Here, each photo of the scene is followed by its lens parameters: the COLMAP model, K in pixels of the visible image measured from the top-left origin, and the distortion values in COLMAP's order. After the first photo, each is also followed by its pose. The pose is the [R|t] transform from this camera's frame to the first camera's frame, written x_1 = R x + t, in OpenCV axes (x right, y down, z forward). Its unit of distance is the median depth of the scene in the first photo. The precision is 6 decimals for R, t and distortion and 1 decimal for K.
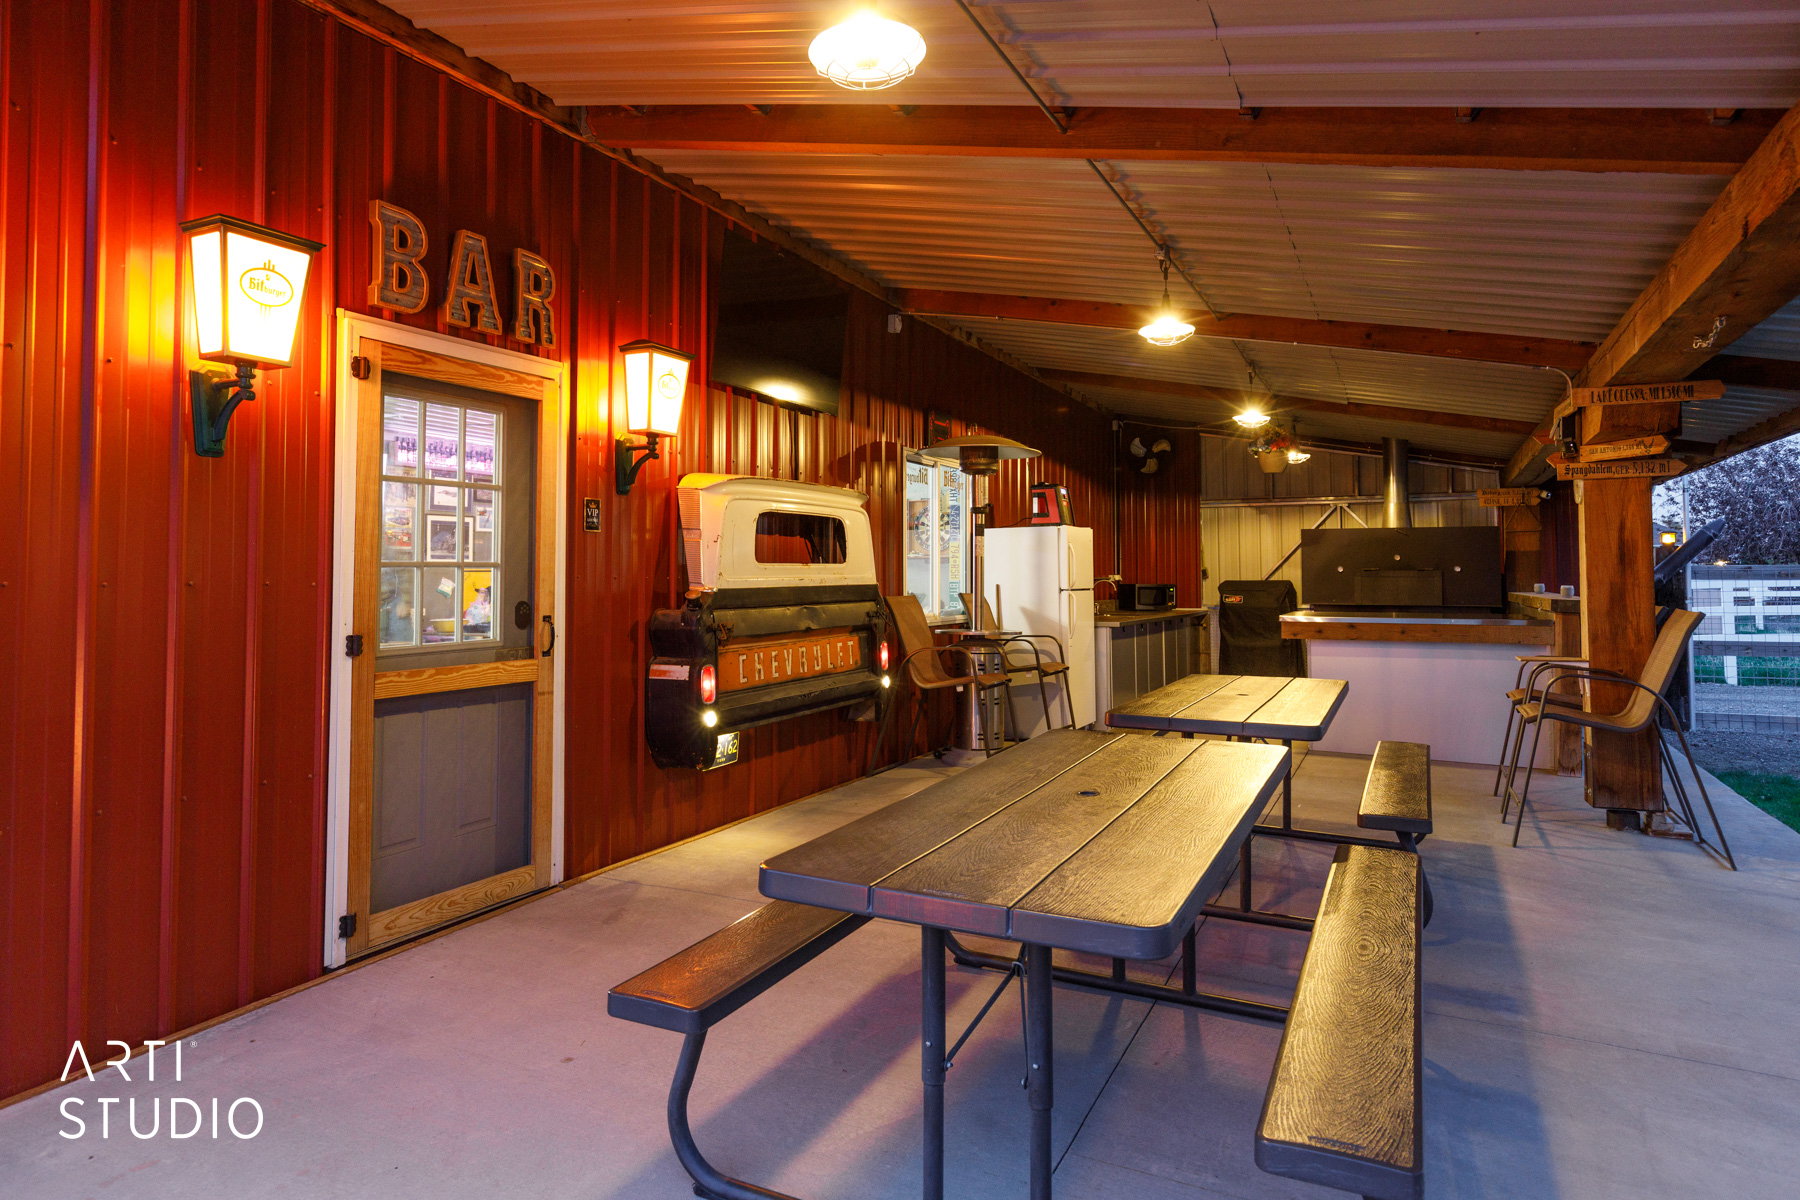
lens RADIAL K [[1069.5, 0, 897.7], [0, 1069.5, 523.4], [0, 0, 1]] dist [-0.000118, 0.000186]
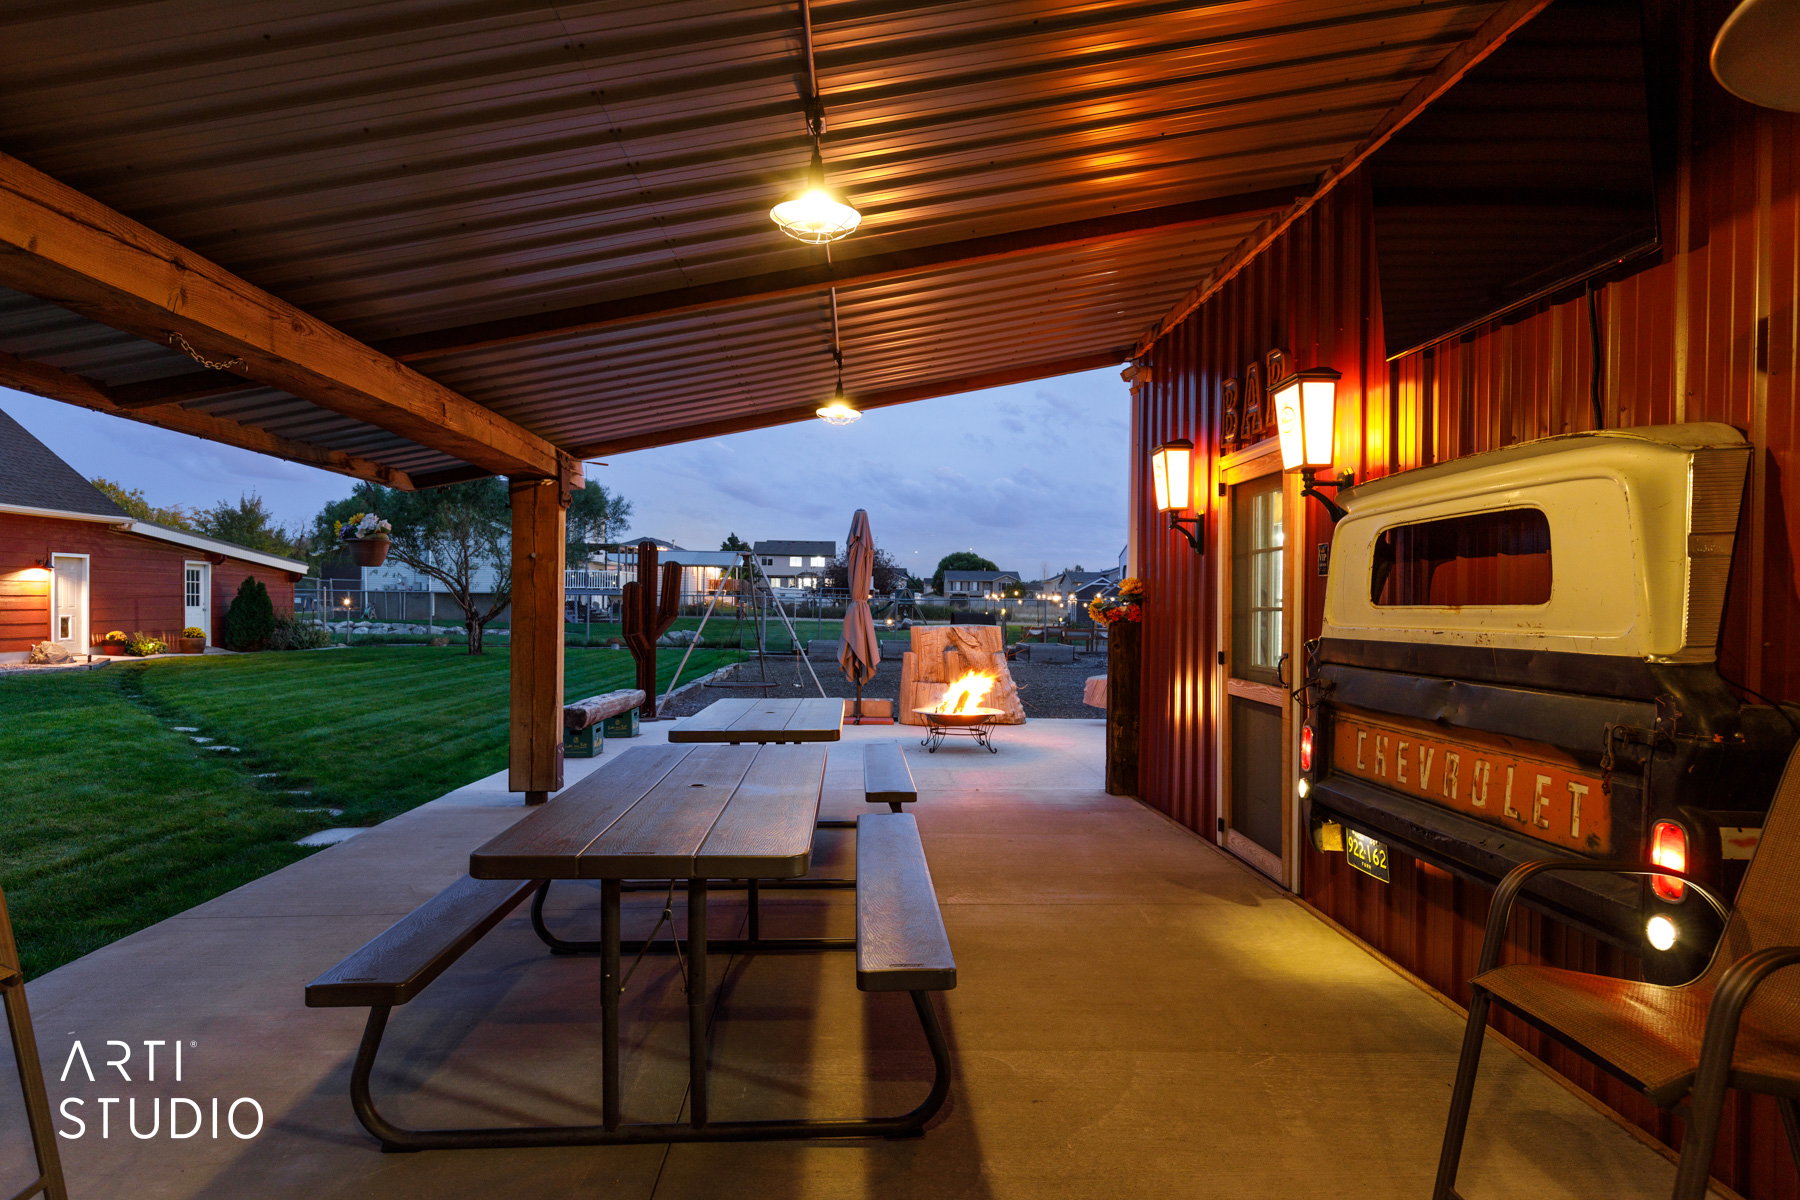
lens RADIAL K [[1094.4, 0, 900.0], [0, 1094.4, 600.0], [0, 0, 1]] dist [0.000712, 0.000228]
pose [[-0.873210, 0.006432, -0.487302, 0.481824], [0.030187, 0.998707, -0.040912, 0.054223], [0.486409, -0.050435, -0.872275, 1.478372]]
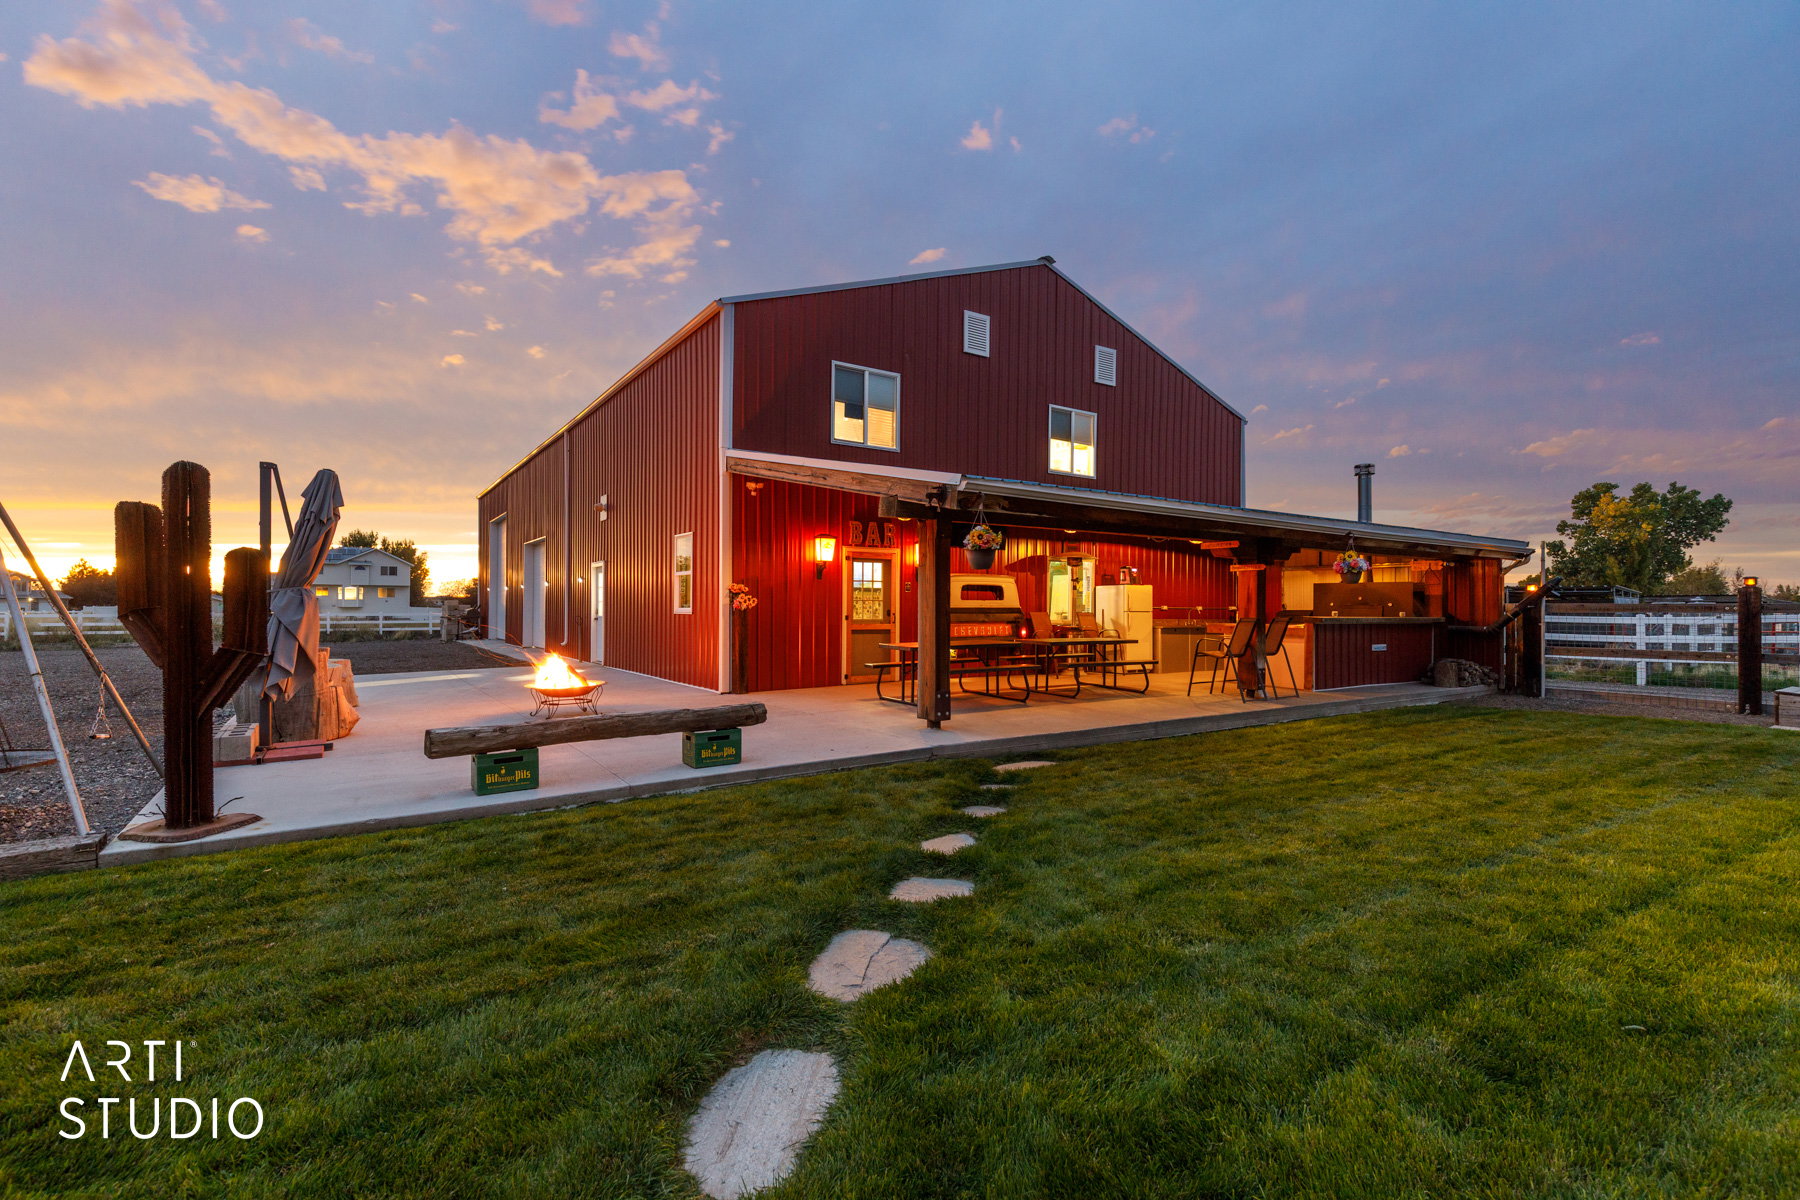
lens RADIAL K [[814.2, 0, 900.0], [0, 814.2, 600.0], [0, 0, 1]] dist [-0.000171, -0.000002]
pose [[0.864135, 0.016496, -0.502990, 0.988144], [0.008608, 0.998832, 0.047546, -0.086909], [0.503187, -0.045416, 0.862983, -1.301917]]
